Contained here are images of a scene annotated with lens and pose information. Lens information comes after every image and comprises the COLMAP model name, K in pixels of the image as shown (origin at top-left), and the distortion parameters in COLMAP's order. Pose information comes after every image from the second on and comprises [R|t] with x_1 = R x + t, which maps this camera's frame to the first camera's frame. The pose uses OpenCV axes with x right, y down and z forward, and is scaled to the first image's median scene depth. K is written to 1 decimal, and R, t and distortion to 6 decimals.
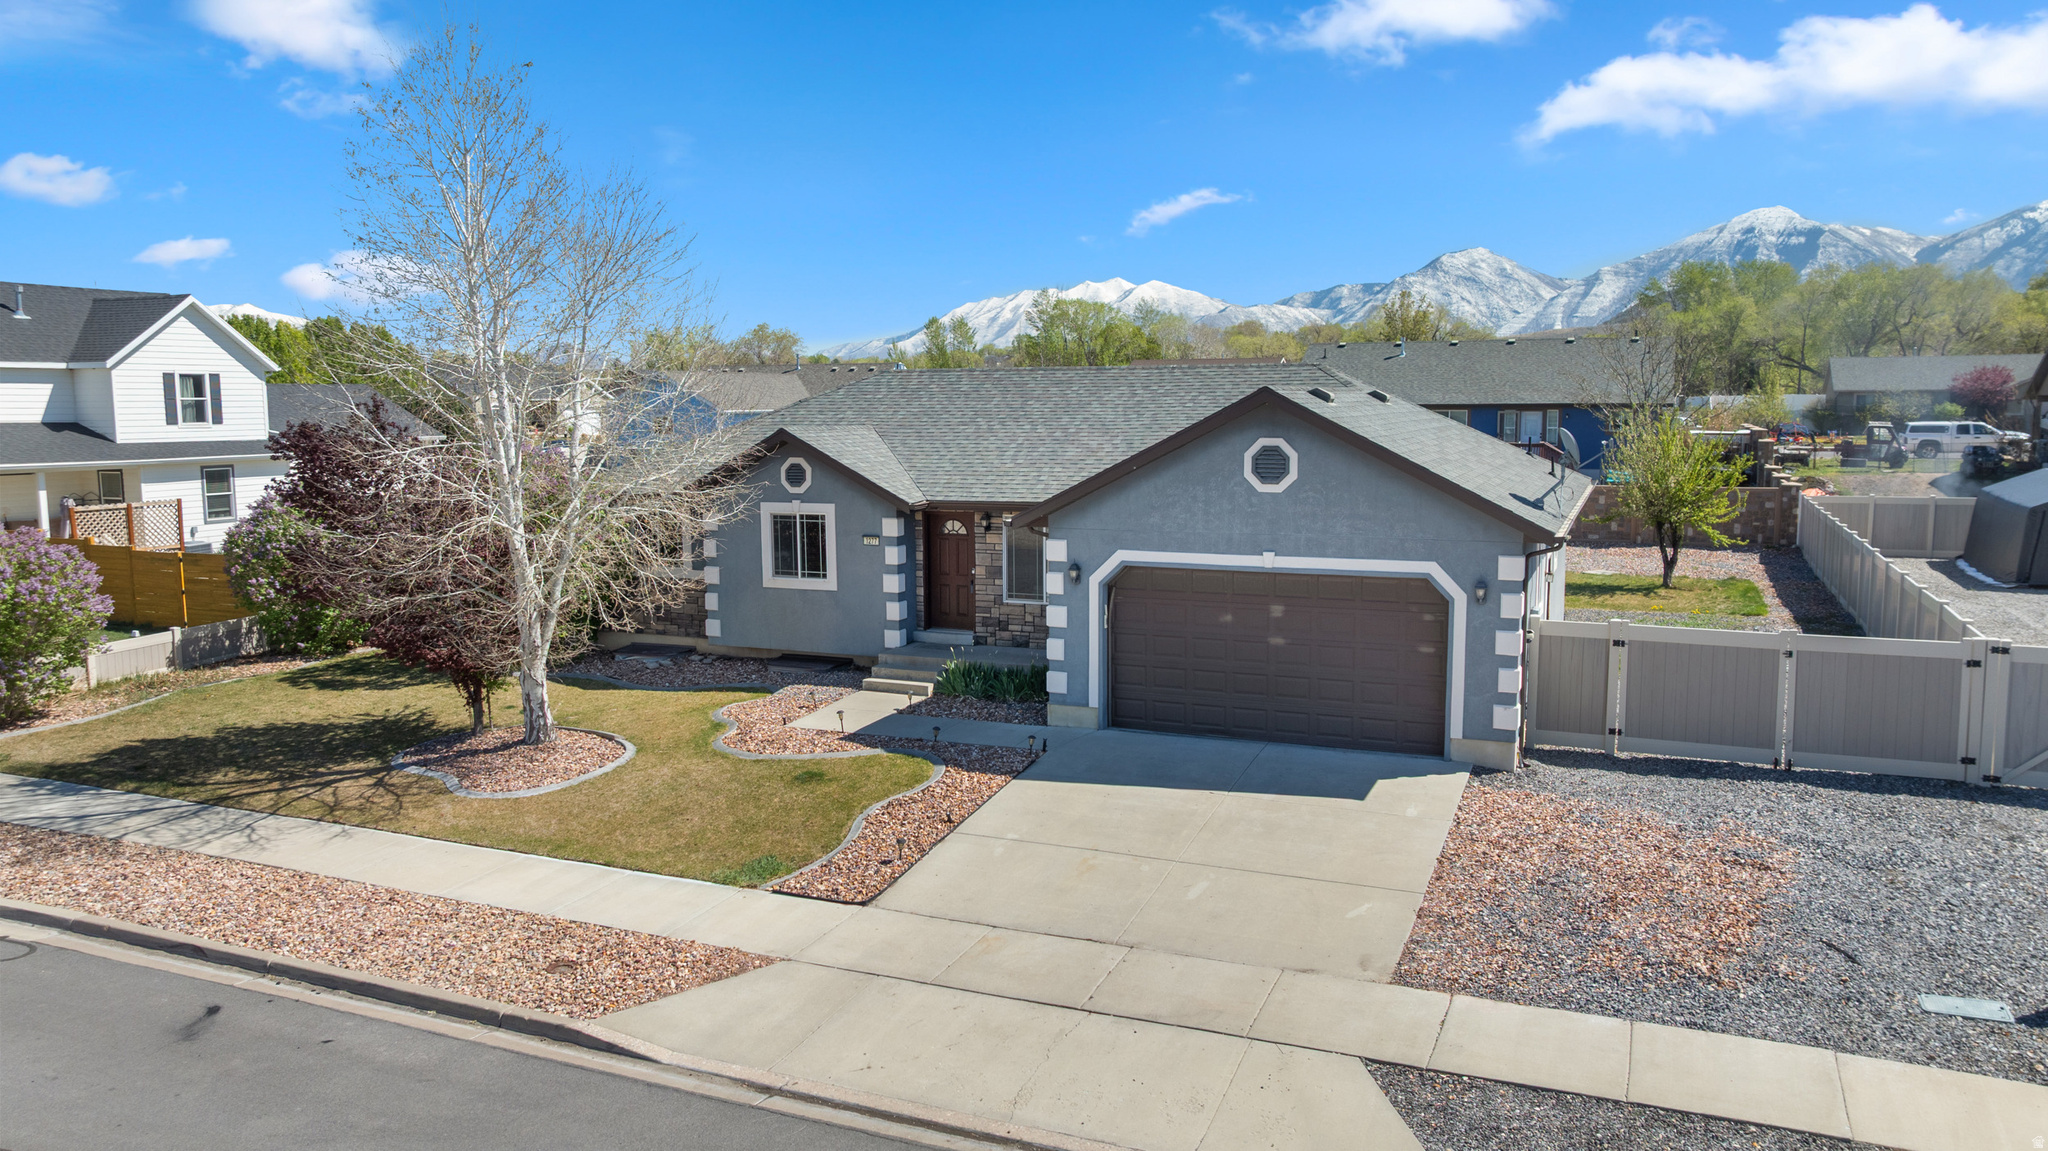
lens RADIAL K [[1445.2, 0, 1029.4], [0, 1445.2, 572.2], [0, 0, 1]] dist [-0.046293, 0.055629]
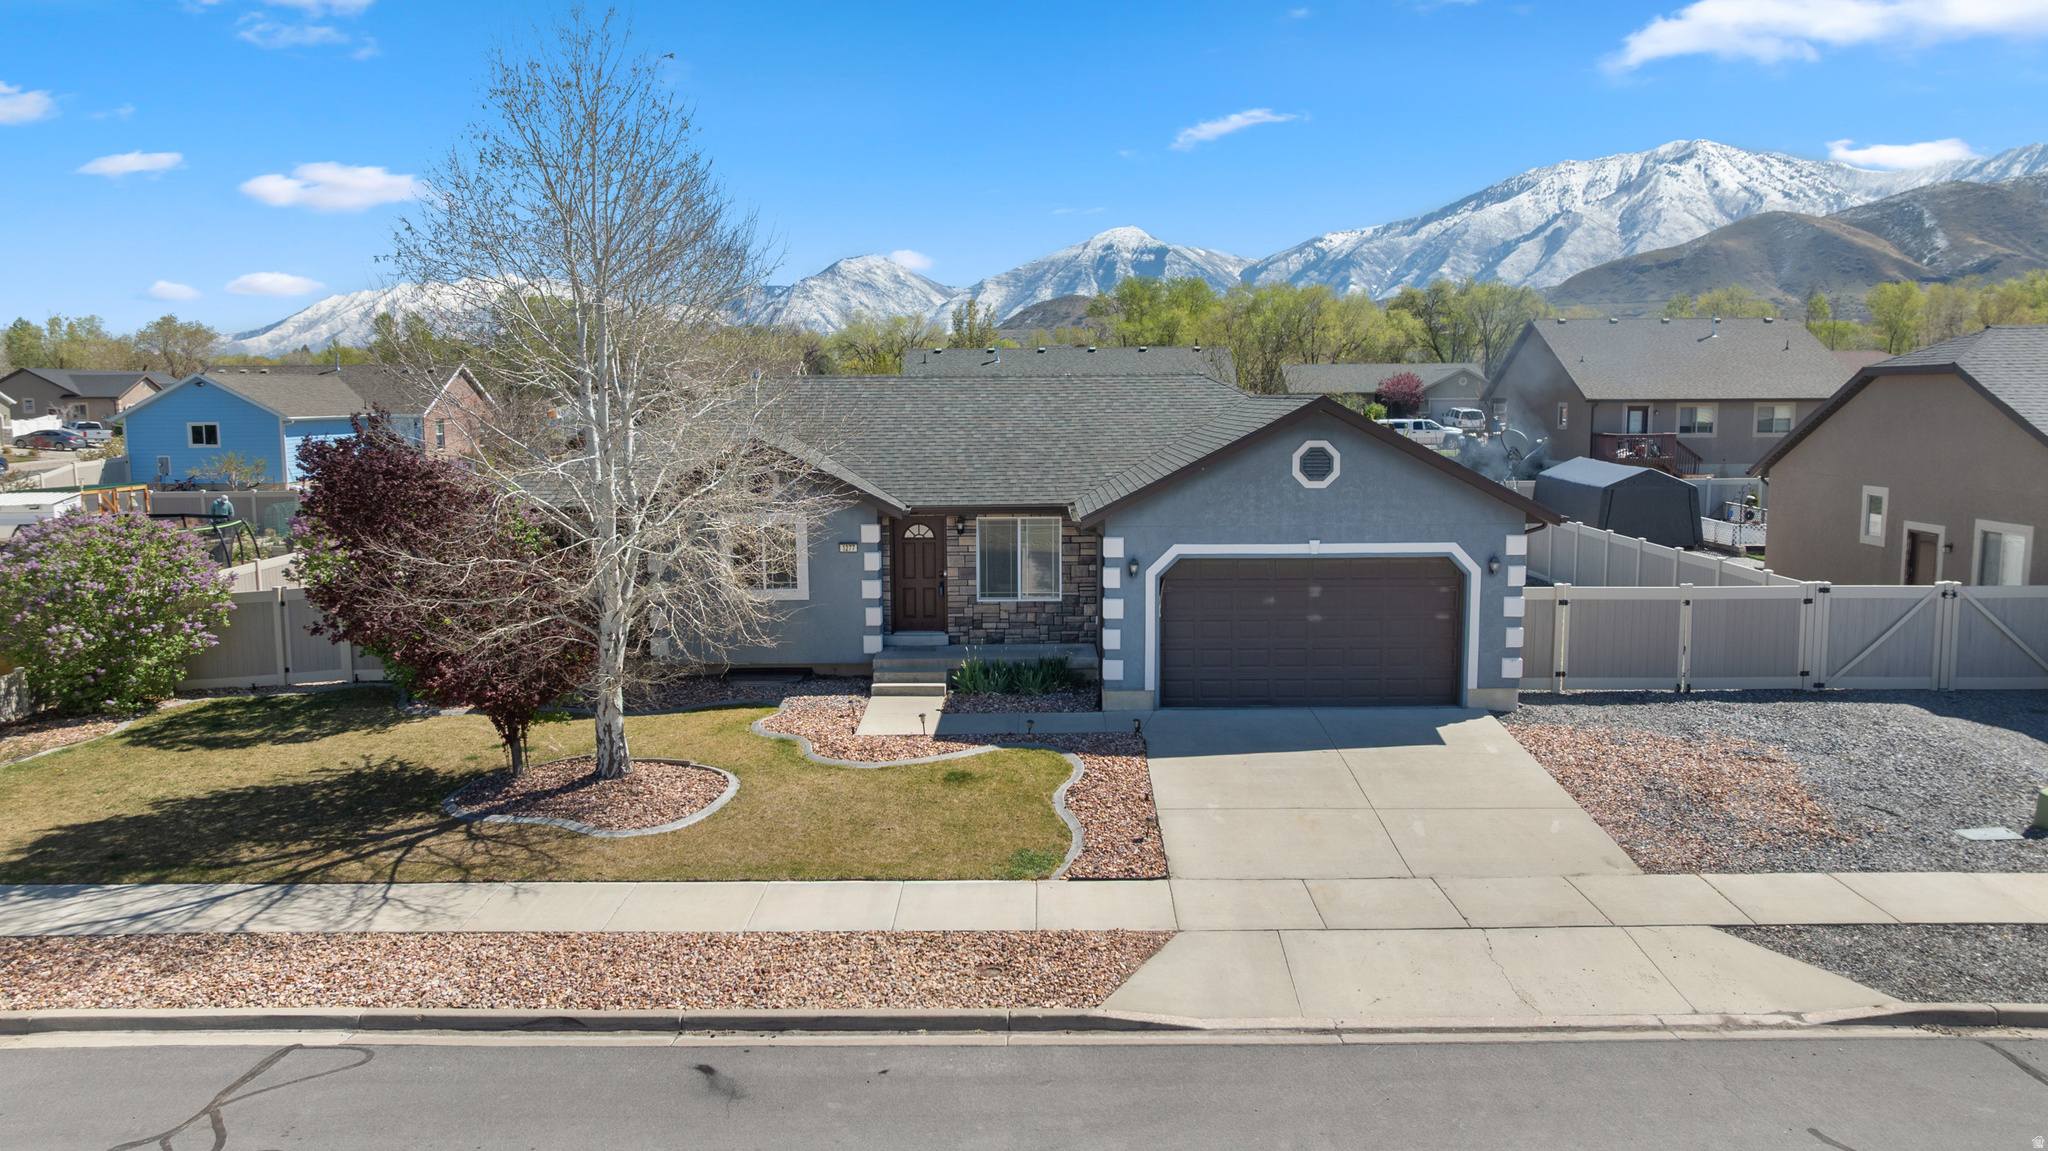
lens RADIAL K [[1445.2, 0, 1029.4], [0, 1445.2, 572.2], [0, 0, 1]] dist [-0.046293, 0.055629]
pose [[0.919729, -0.047706, 0.389645, -0.501554], [0.048243, 0.998800, 0.008413, -0.009509], [-0.389579, 0.011059, 0.920927, 0.036835]]
